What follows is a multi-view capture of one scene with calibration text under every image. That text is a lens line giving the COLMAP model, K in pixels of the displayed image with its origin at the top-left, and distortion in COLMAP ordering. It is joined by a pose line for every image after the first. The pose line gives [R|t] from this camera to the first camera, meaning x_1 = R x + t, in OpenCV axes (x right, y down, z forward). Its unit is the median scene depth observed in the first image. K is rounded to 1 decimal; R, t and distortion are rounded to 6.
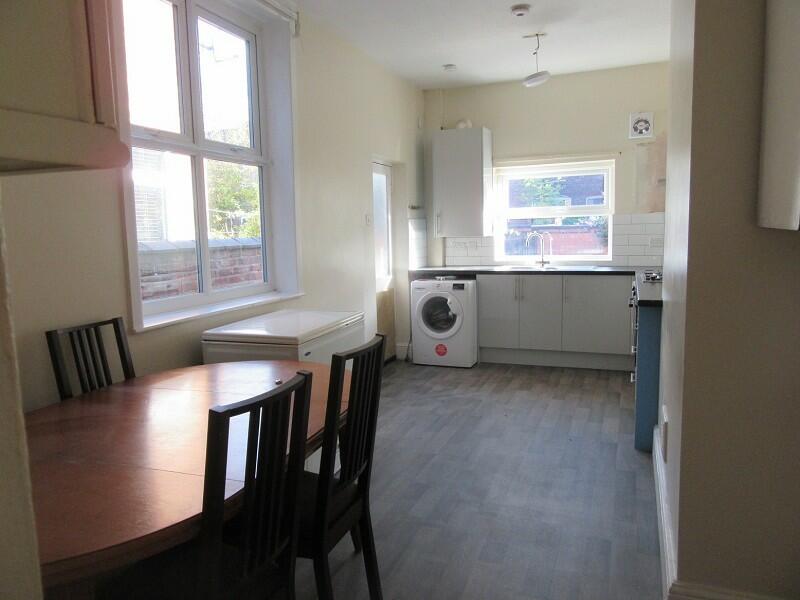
lens RADIAL K [[586.7, 0, 400.0], [0, 586.7, 300.0], [0, 0, 1]] dist [-0.024367, 0.001988]
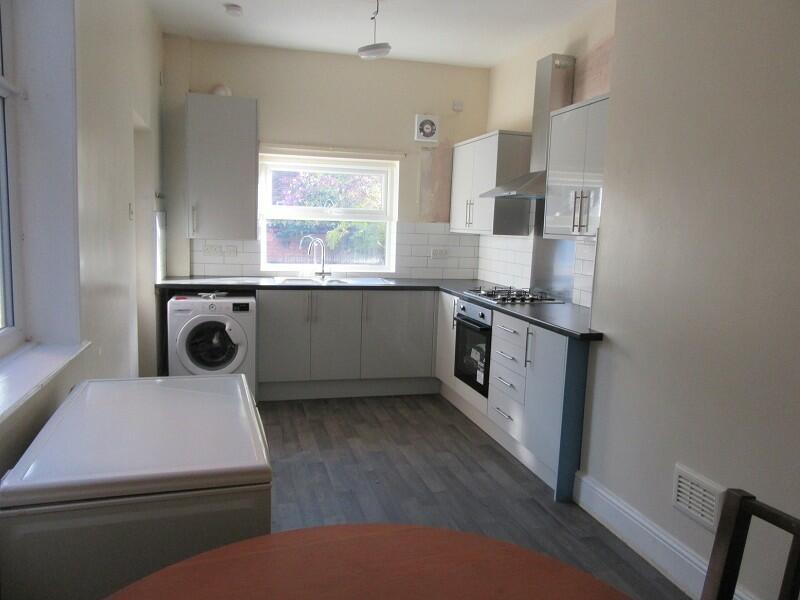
lens RADIAL K [[586.7, 0, 400.0], [0, 586.7, 300.0], [0, 0, 1]] dist [-0.024367, 0.001988]
pose [[0.792909, -0.023615, 0.608882, -0.190018], [0.017459, 0.999719, 0.016038, -0.039585], [-0.609089, -0.002086, 0.793099, 0.276836]]
